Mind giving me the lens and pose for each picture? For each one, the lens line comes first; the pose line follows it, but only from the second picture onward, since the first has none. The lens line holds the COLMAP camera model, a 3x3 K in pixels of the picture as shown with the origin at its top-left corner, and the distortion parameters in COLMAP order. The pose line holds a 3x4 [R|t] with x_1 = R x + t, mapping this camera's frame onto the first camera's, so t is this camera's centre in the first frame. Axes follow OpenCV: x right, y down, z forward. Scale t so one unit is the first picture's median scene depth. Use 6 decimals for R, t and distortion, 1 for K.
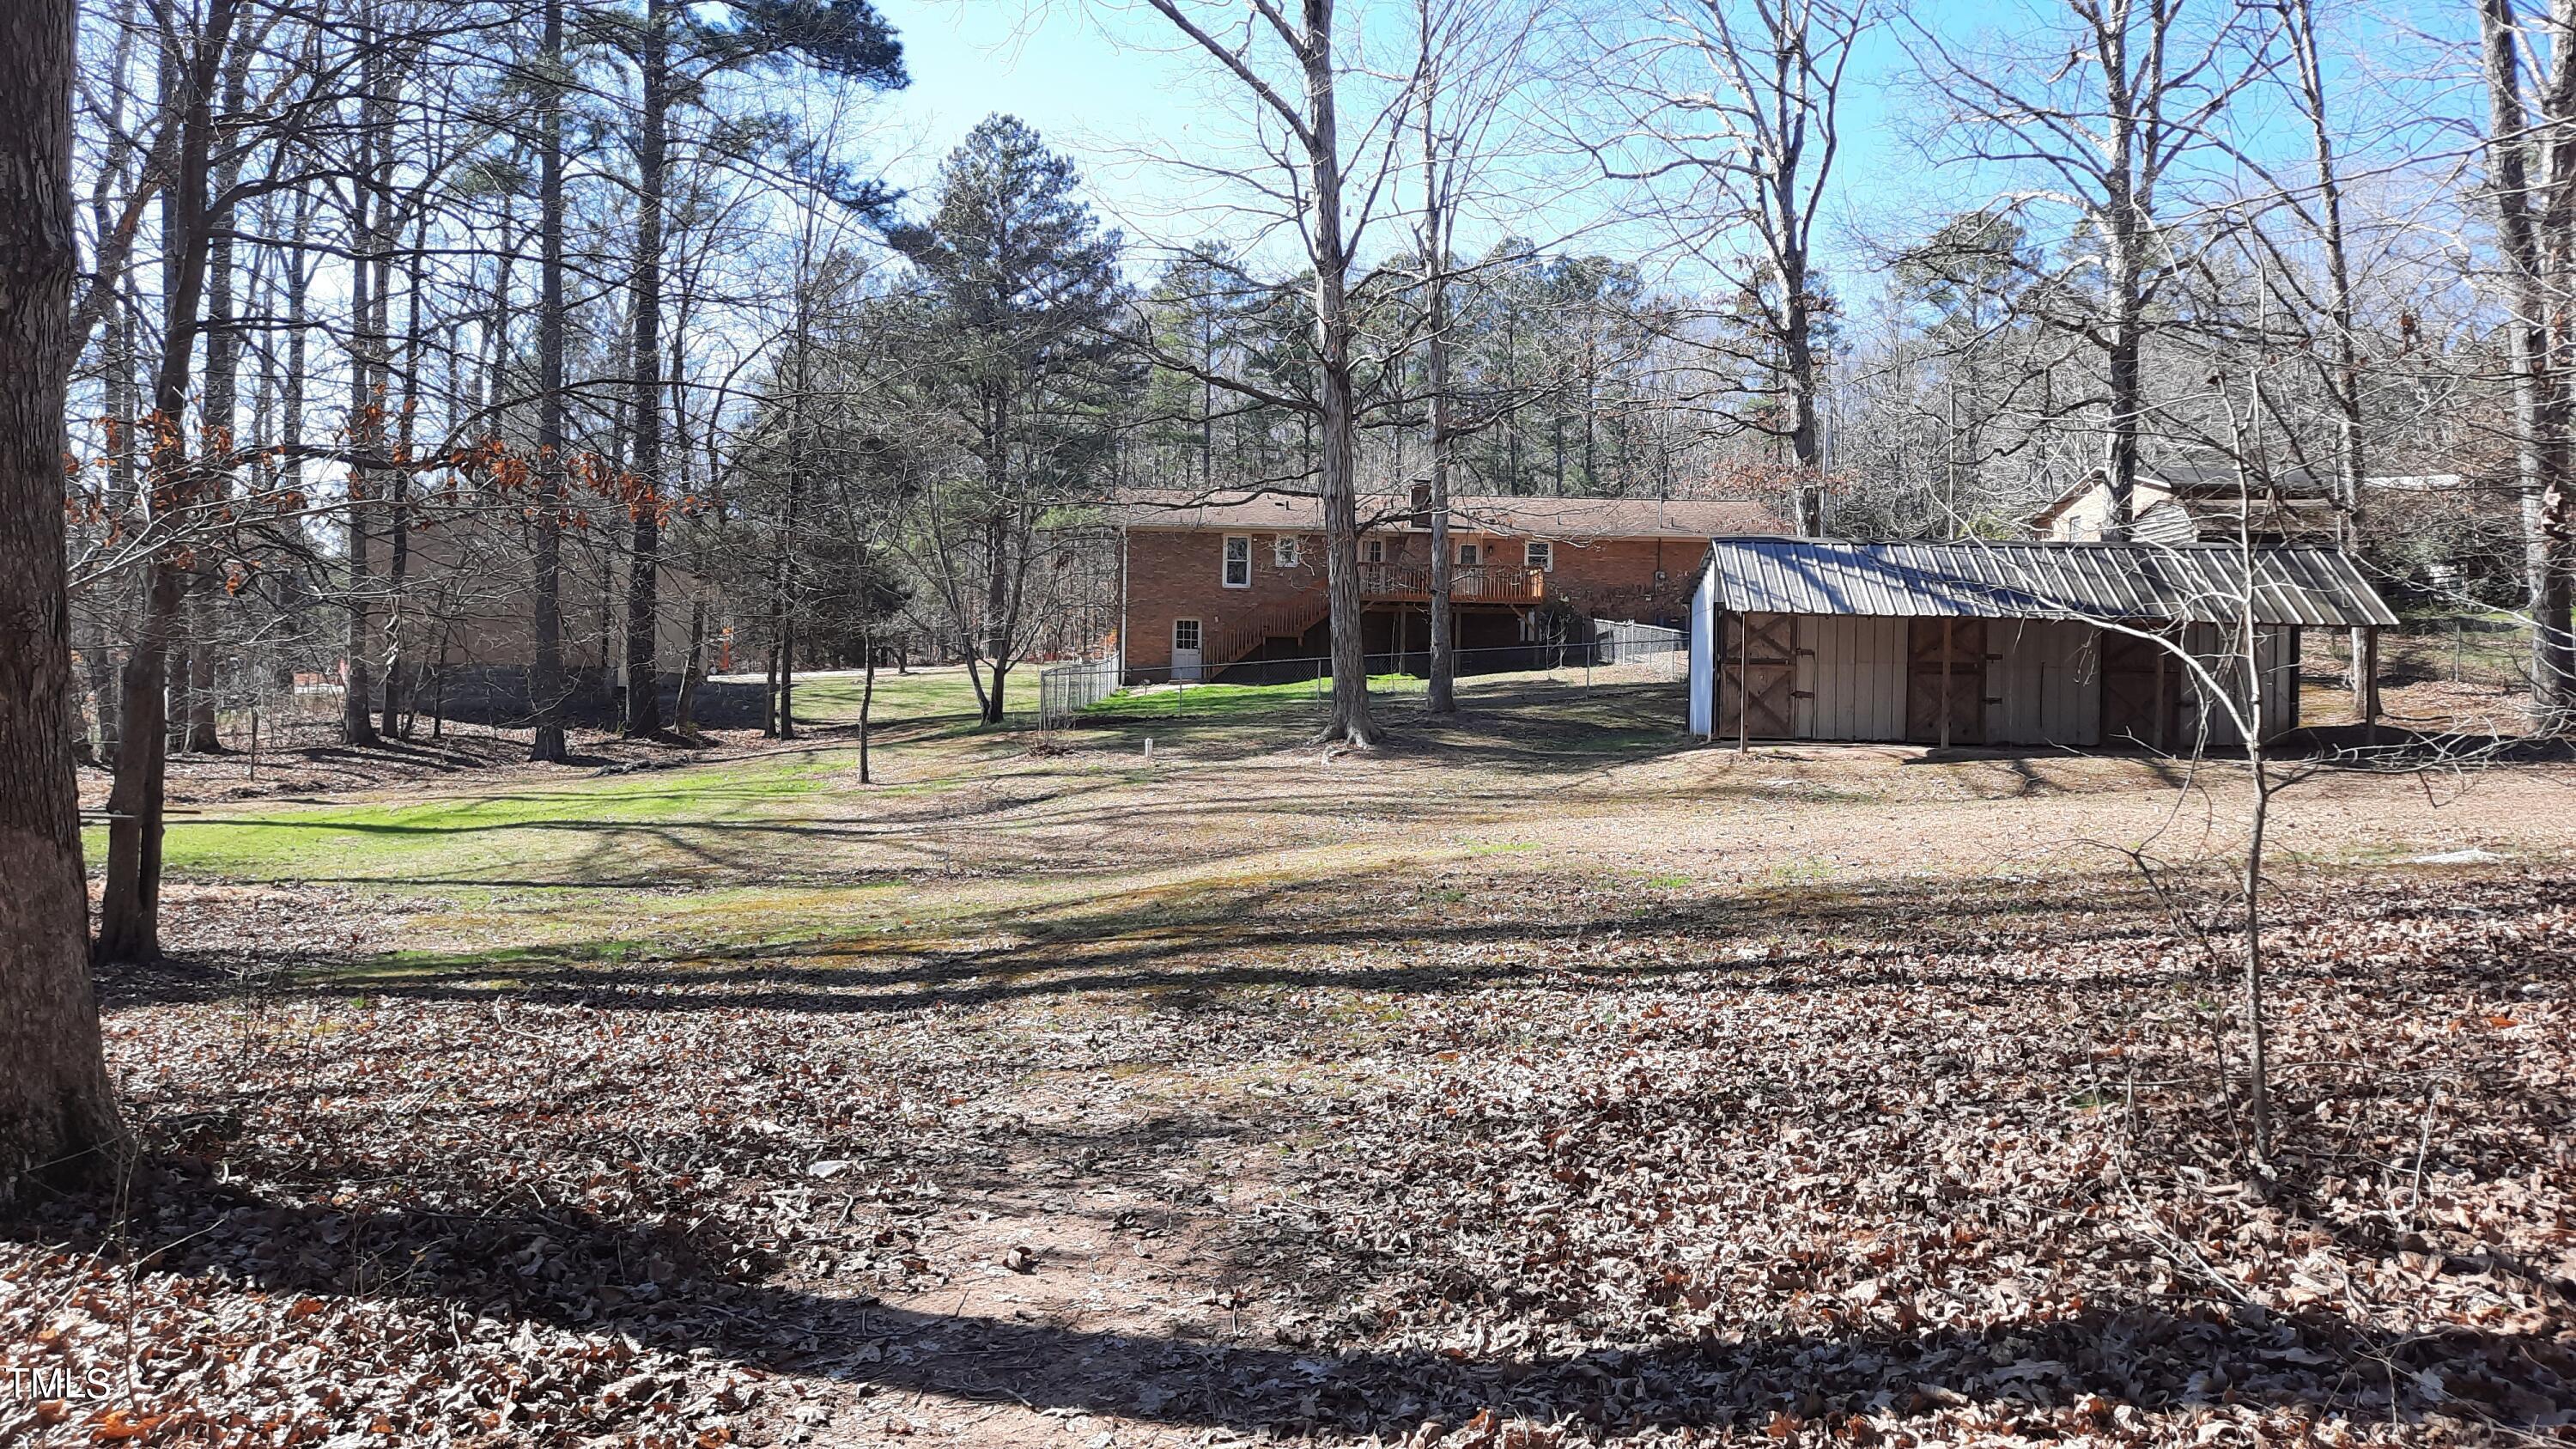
lens RADIAL K [[1781.7, 0, 1288.0], [0, 1781.7, 724.5], [0, 0, 1]] dist [0.021382, -0.000259]
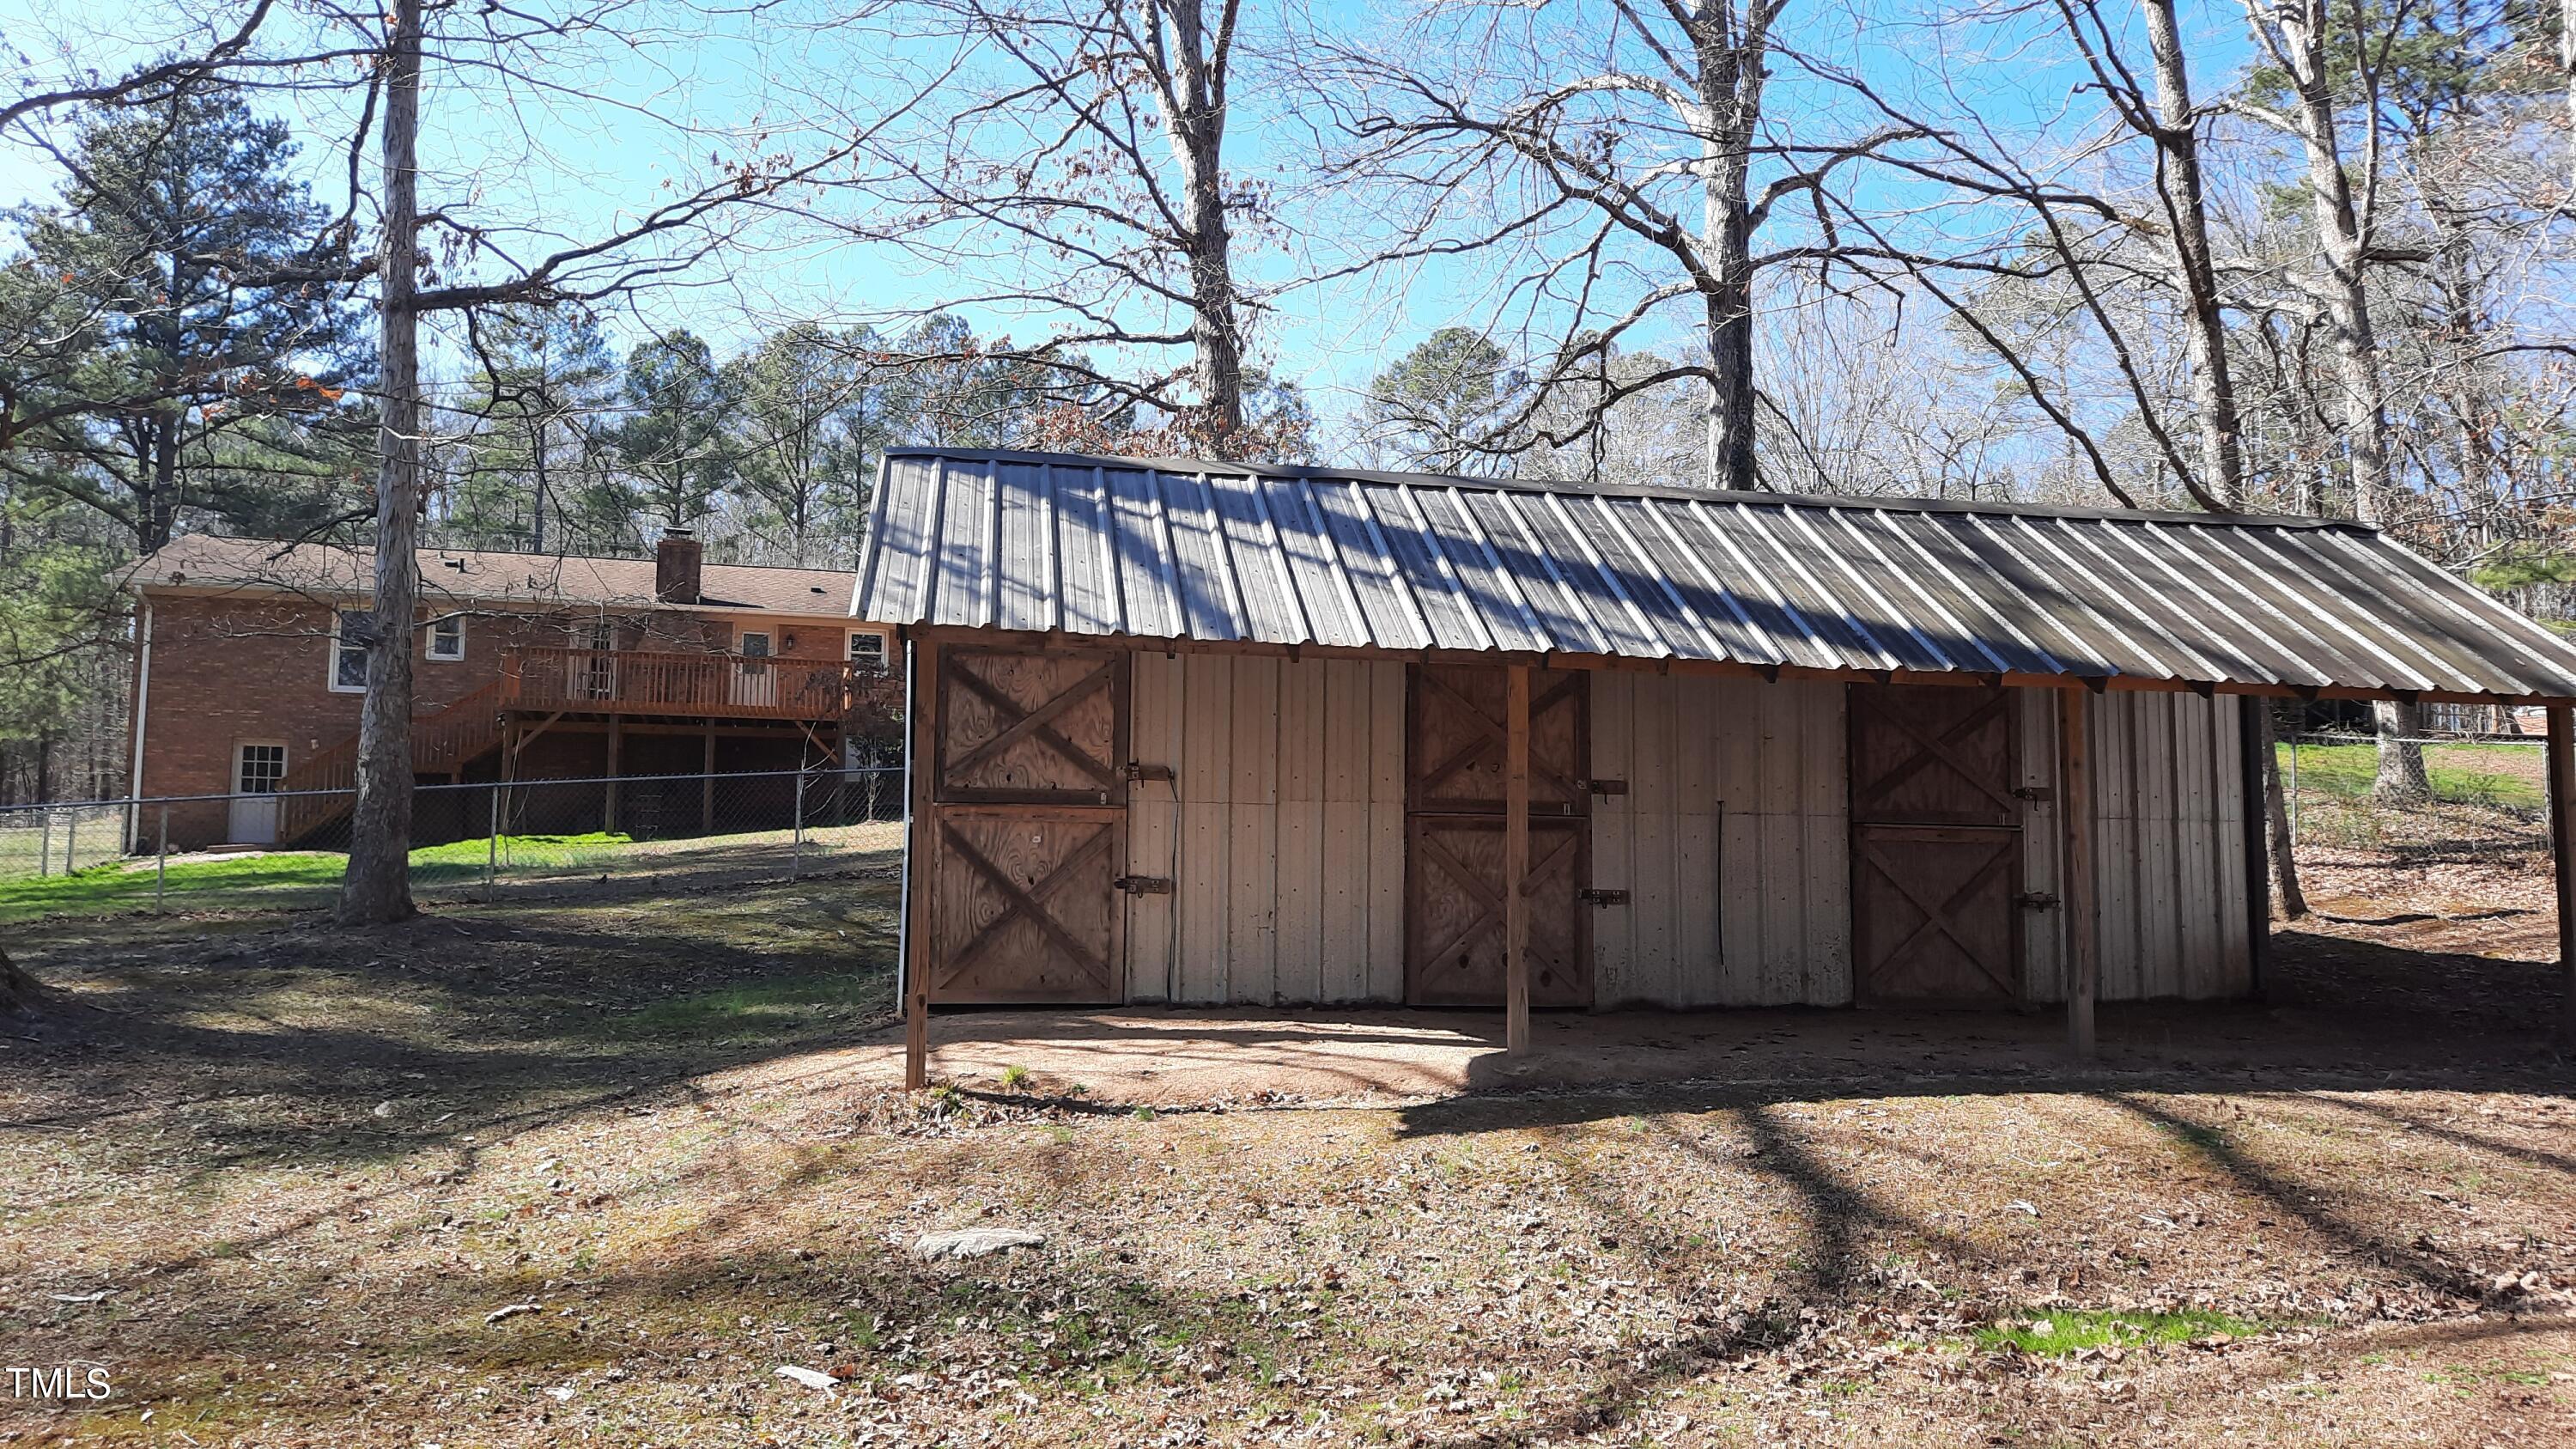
lens RADIAL K [[1781.7, 0, 1288.0], [0, 1781.7, 724.5], [0, 0, 1]] dist [0.021382, -0.000259]
pose [[0.962496, 0.016157, 0.270813, 0.215750], [0.008917, 0.995802, -0.091101, -0.015818], [-0.271148, 0.090099, 0.958311, 0.628843]]
